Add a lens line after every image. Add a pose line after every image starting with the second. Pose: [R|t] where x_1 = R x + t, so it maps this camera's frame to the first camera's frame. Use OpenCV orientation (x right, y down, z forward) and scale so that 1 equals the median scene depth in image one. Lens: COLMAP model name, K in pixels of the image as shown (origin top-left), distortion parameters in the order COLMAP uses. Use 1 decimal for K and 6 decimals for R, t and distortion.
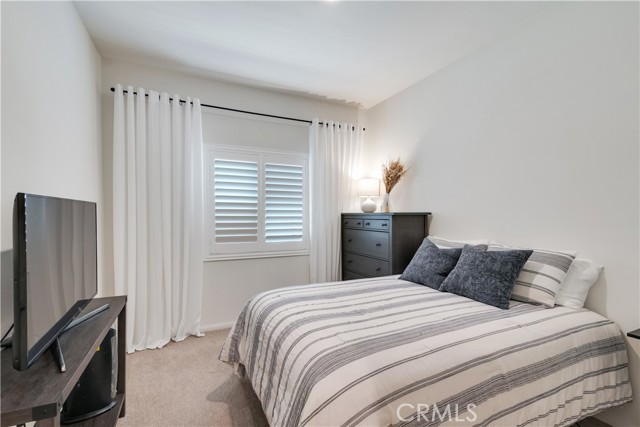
lens RADIAL K [[283.8, 0, 319.3], [0, 283.8, 216.4], [0, 0, 1]] dist [0.002571, 0.000384]
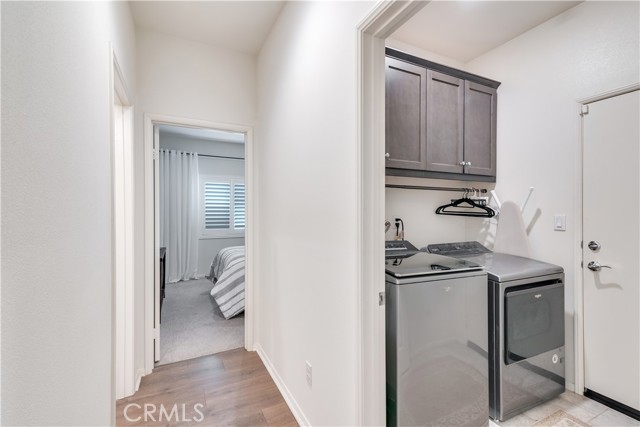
lens RADIAL K [[283.8, 0, 320.8], [0, 283.8, 210.4], [0, 0, 1]] dist [0.002571, 0.000384]
pose [[0.999778, 0.003233, 0.020811, 0.355711], [-0.003115, 0.999979, -0.005728, -0.018453], [-0.020829, 0.005662, 0.999767, -0.885676]]
